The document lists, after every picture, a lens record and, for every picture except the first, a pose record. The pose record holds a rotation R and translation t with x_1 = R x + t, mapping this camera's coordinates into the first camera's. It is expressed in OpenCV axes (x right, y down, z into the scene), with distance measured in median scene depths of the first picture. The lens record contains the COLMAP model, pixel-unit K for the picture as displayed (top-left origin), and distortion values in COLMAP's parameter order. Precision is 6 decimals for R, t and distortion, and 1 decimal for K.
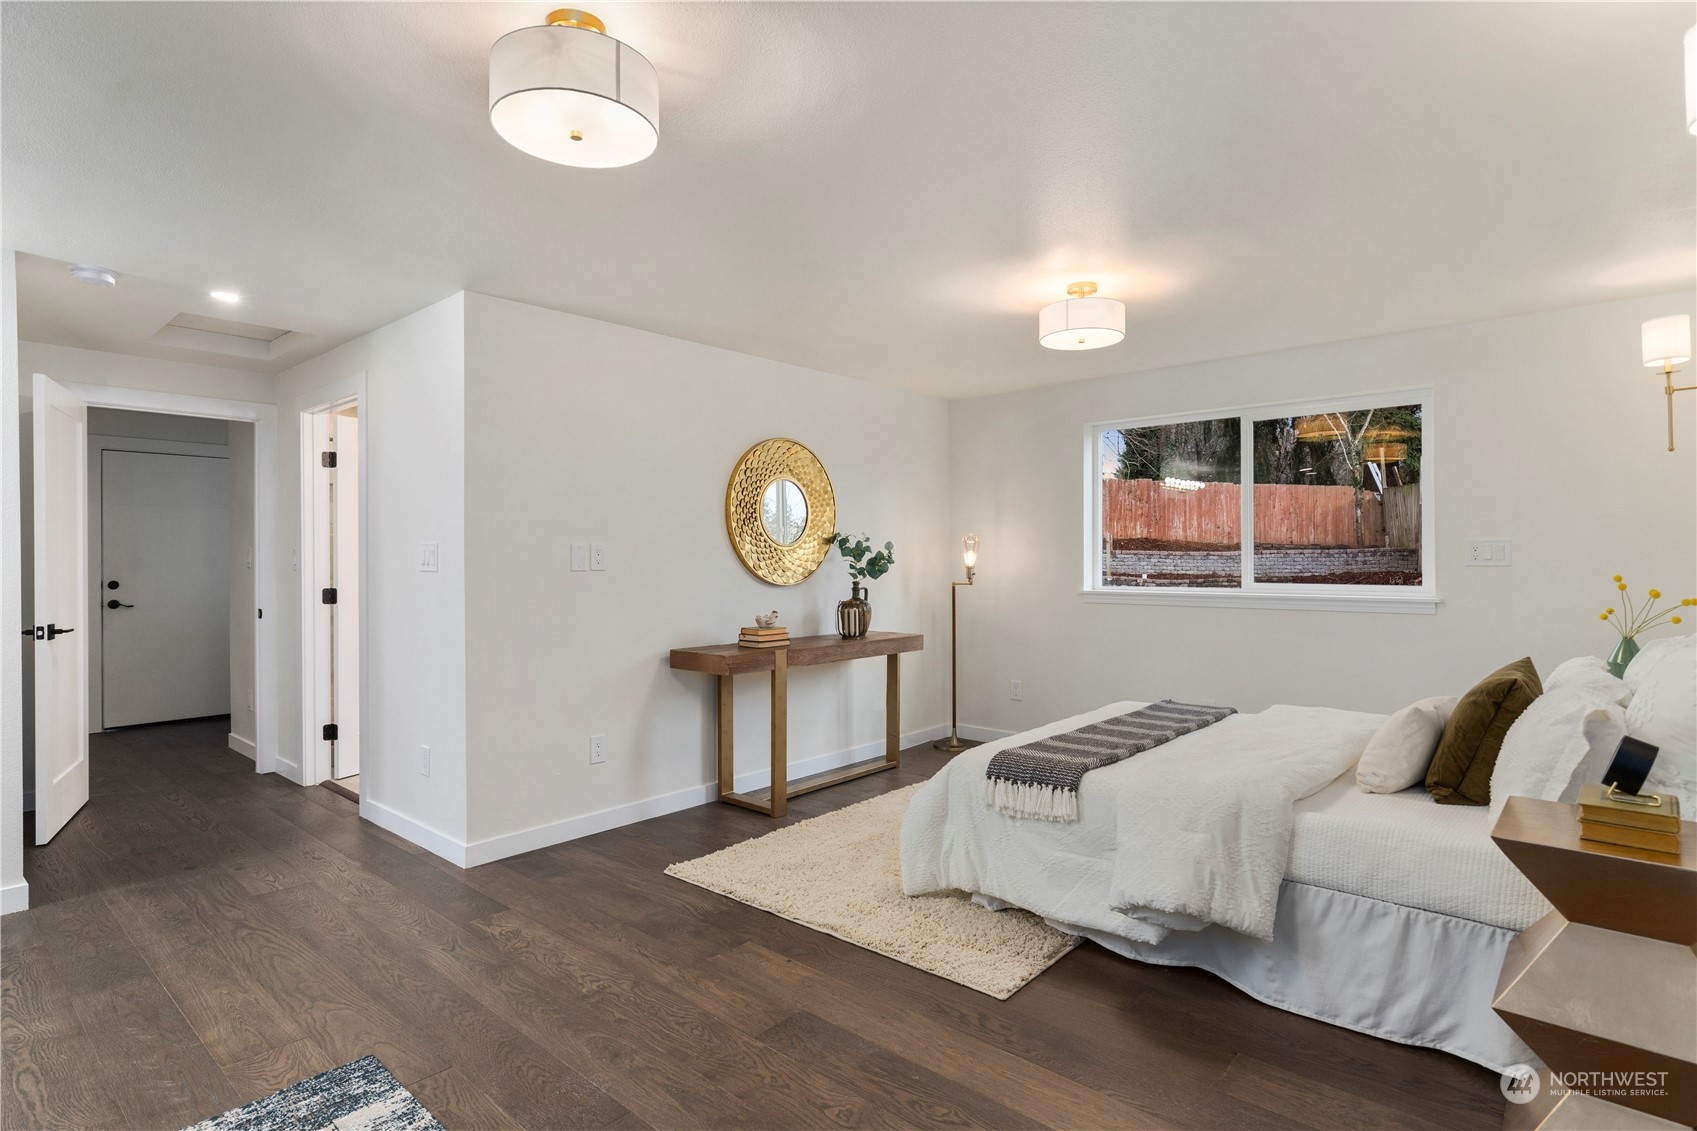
lens RADIAL K [[883.4, 0, 854.4], [0, 883.4, 549.4], [0, 0, 1]] dist [-0.001874, -0.000025]
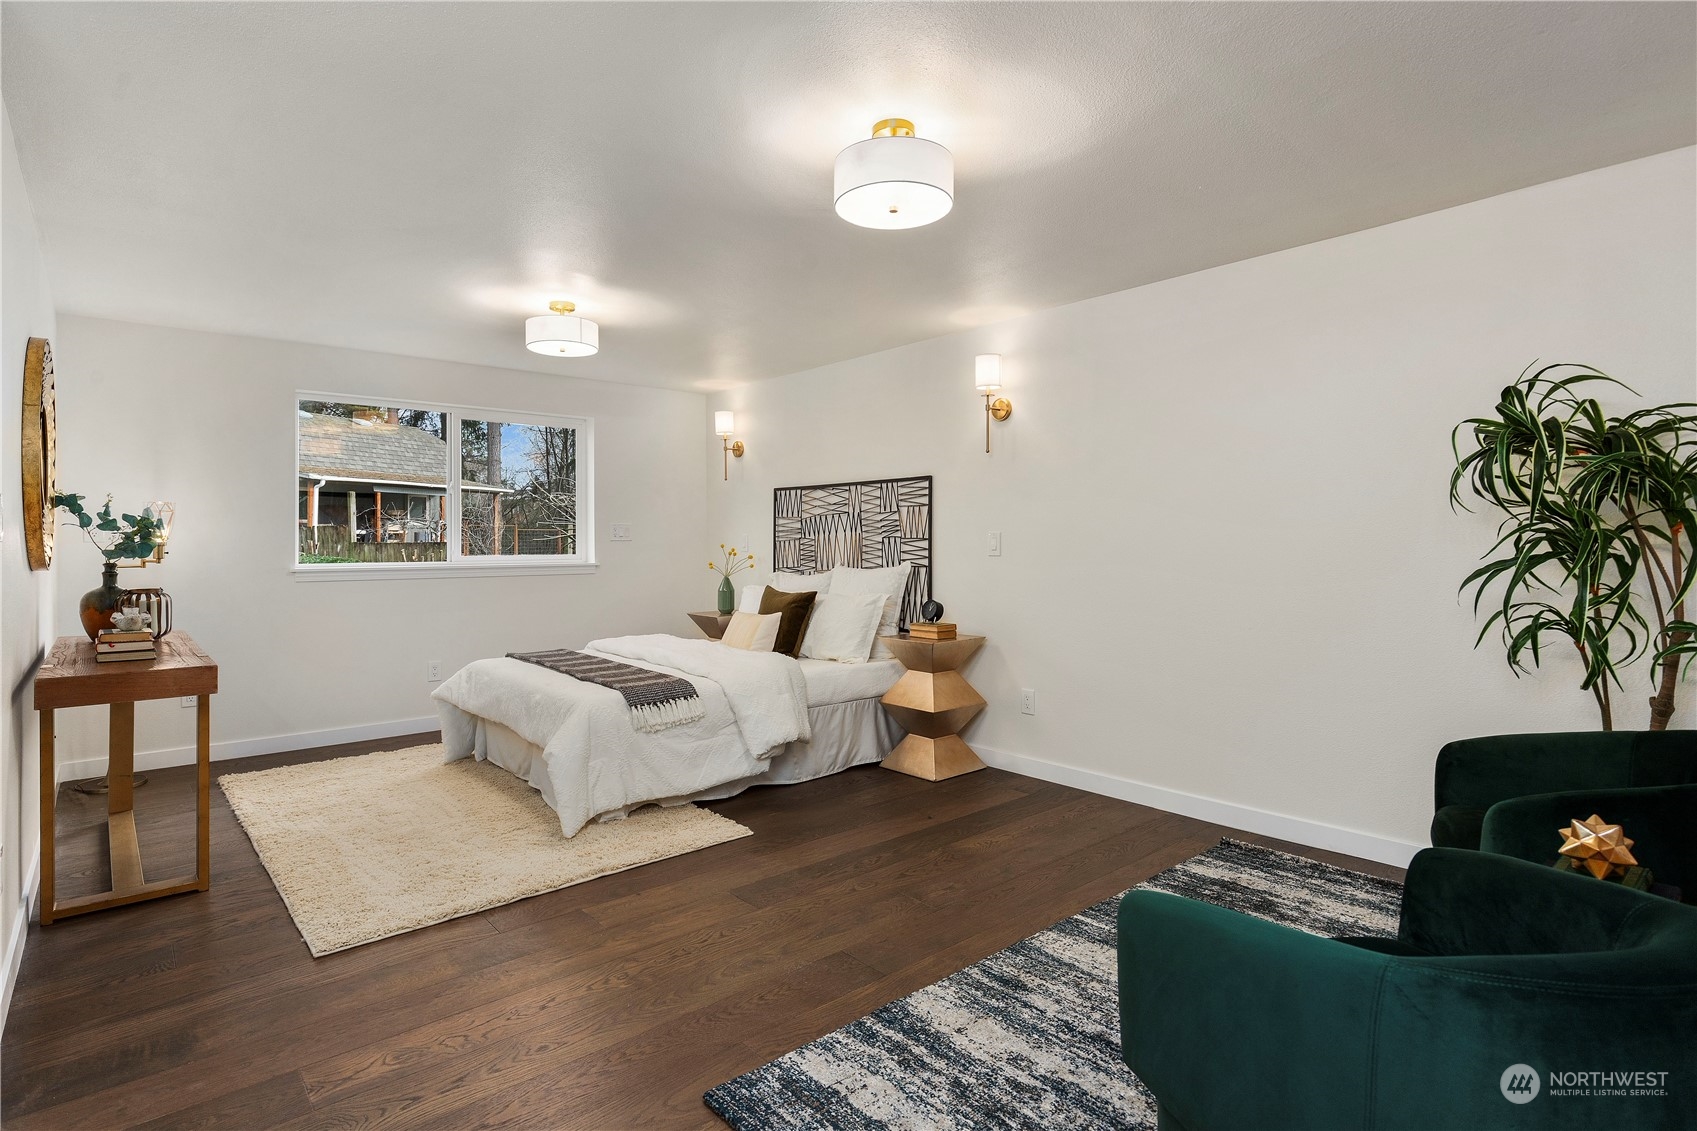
lens RADIAL K [[865.9, 0, 849.9], [0, 865.9, 569.6], [0, 0, 1]] dist [-0.003898, -0.000519]
pose [[0.118662, -0.029959, 0.992483, -1.107349], [-0.004463, 0.999519, 0.030705, 0.034105], [-0.992925, -0.008073, 0.118471, 0.630738]]
